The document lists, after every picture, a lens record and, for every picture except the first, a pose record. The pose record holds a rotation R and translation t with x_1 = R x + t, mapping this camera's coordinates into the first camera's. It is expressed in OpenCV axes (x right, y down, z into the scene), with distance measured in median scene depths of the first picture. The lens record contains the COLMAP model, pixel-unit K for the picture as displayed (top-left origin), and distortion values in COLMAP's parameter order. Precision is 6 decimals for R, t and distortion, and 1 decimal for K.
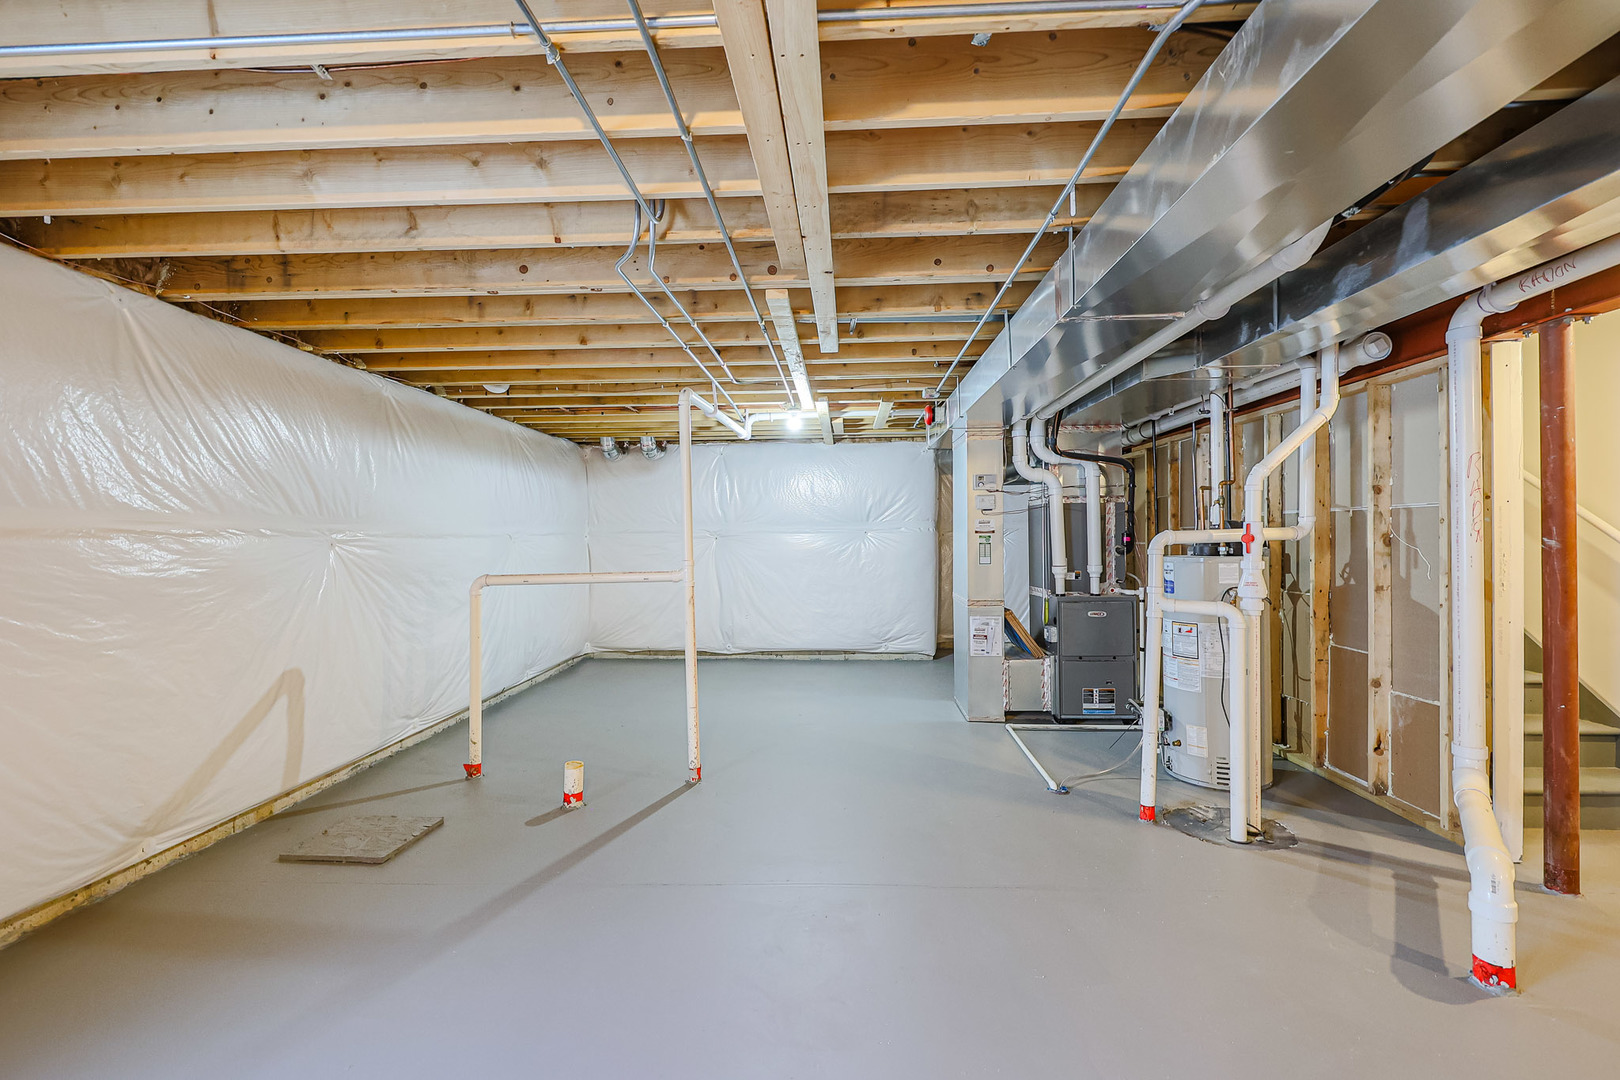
lens RADIAL K [[689.3, 0, 807.8], [0, 689.3, 540.0], [0, 0, 1]] dist [-0.000310, -0.000402]
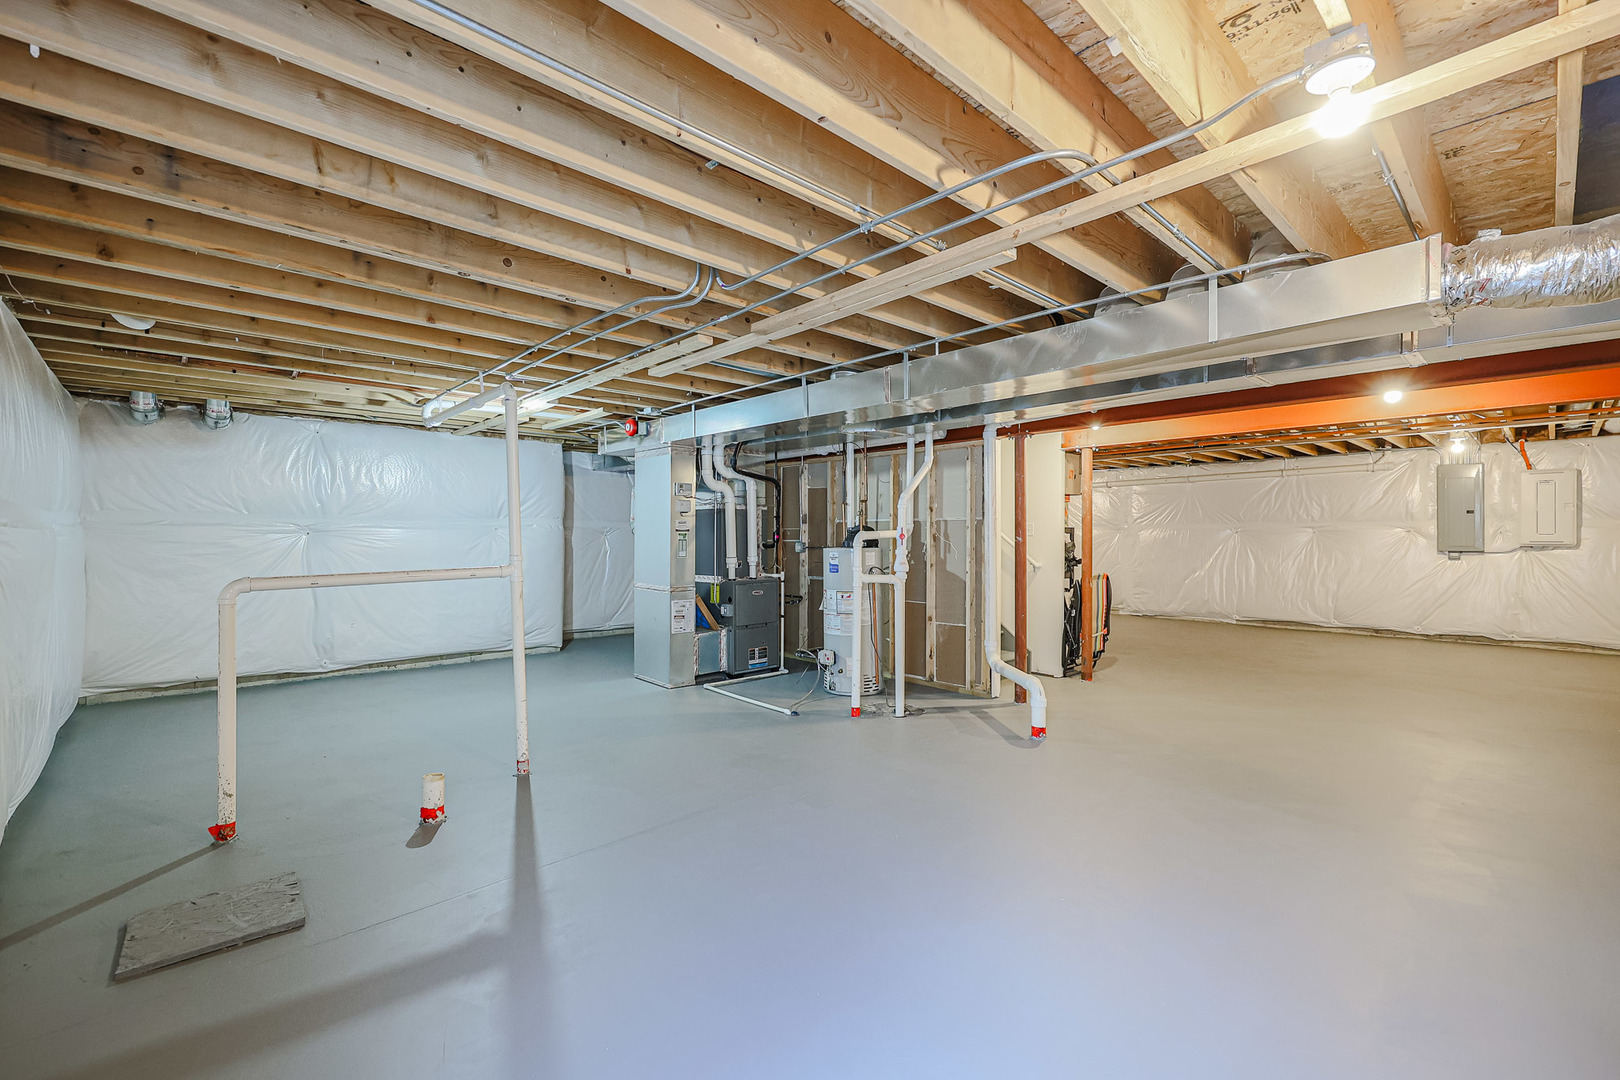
lens RADIAL K [[689.3, 0, 808.2], [0, 689.3, 538.5], [0, 0, 1]] dist [-0.000310, -0.000402]
pose [[0.695185, 0.003528, 0.718822, -0.513702], [-0.003551, 0.999993, -0.001474, 0.004032], [-0.718822, -0.001528, 0.695192, -0.004173]]
